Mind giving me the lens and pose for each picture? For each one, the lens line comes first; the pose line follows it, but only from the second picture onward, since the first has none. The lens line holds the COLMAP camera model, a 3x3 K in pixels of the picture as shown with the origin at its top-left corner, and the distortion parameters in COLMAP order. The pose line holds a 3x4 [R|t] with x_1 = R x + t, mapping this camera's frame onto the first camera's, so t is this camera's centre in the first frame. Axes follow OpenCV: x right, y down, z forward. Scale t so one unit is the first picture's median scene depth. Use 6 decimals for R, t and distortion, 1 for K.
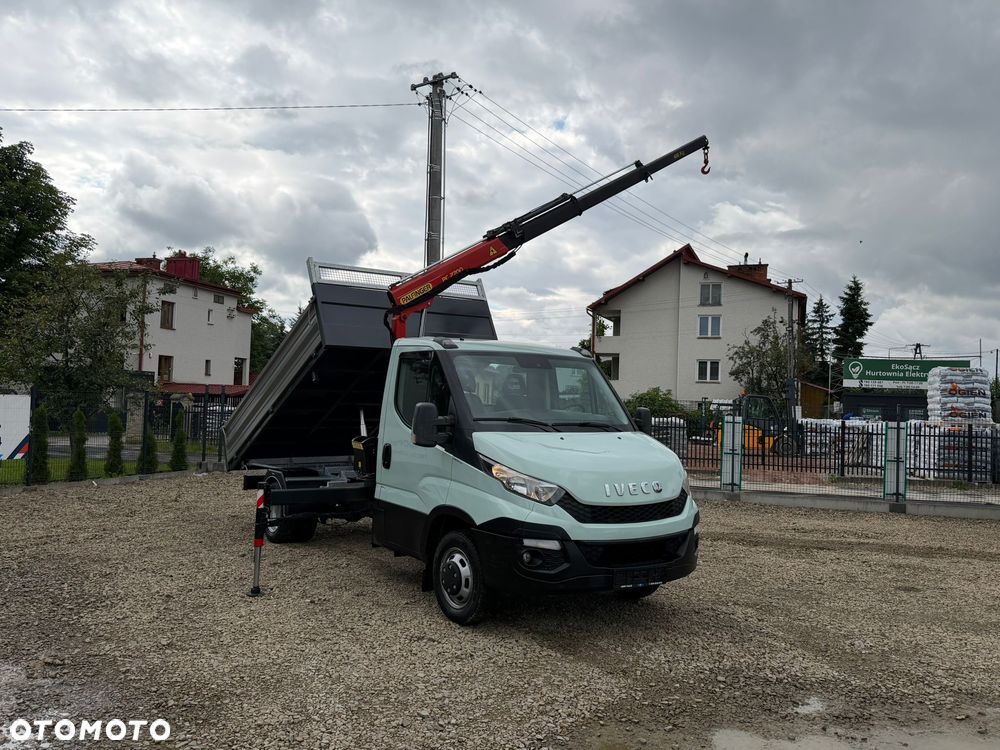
lens RADIAL K [[795.9, 0, 497.1], [0, 795.9, 374.2], [0, 0, 1]] dist [0.169189, -0.348111]
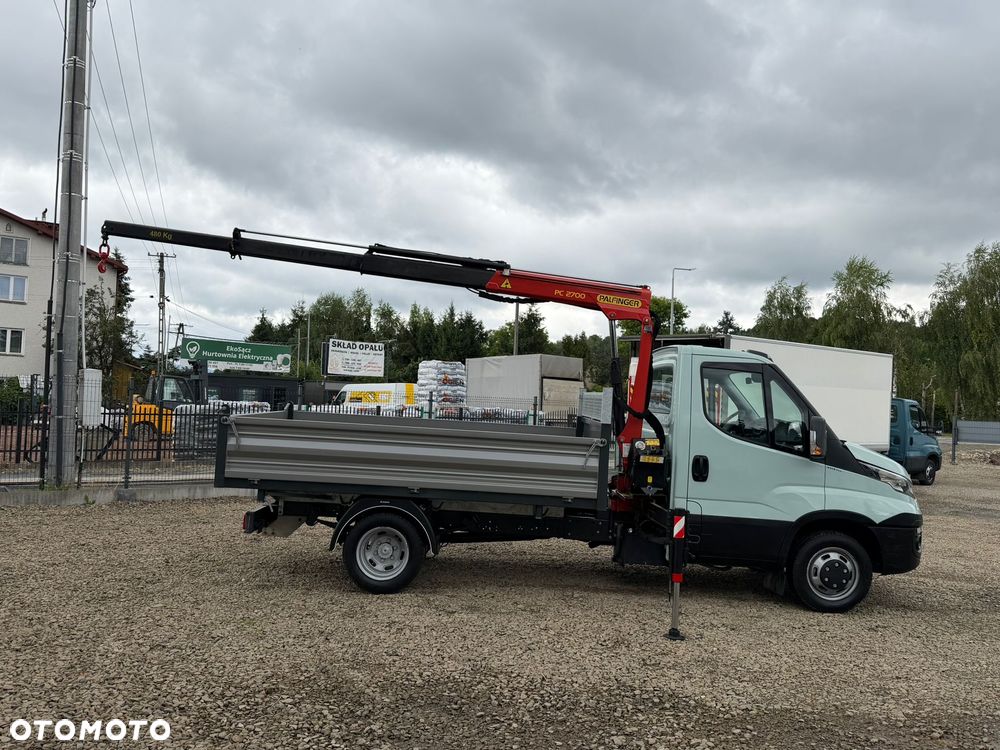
lens RADIAL K [[806.4, 0, 504.9], [0, 806.4, 365.7], [0, 0, 1]] dist [0.135753, -0.236249]
pose [[0.583119, 0.030488, 0.811814, -0.434013], [-0.048012, 0.998842, -0.003026, -0.002876], [-0.810967, -0.037212, 0.583908, 0.249135]]
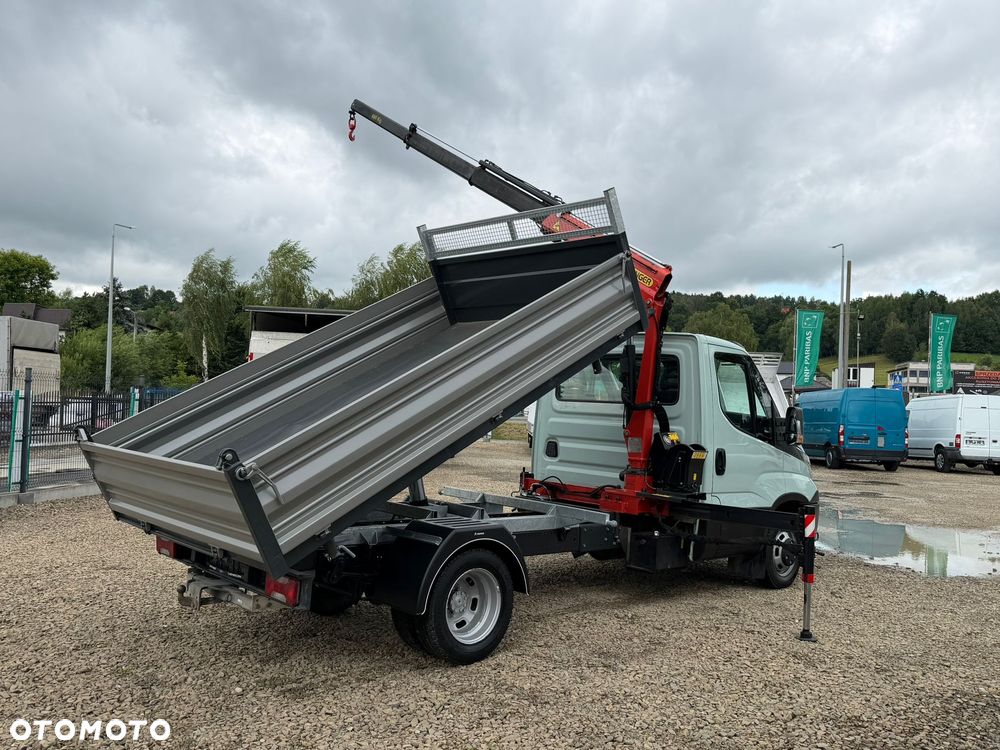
lens RADIAL K [[823.0, 0, 494.5], [0, 823.0, 372.1], [0, 0, 1]] dist [0.145132, -0.280042]
pose [[-0.111552, 0.003519, 0.993752, -0.433560], [-0.073700, 0.997211, -0.011804, 0.011708], [-0.991022, -0.074556, -0.110982, 0.554227]]
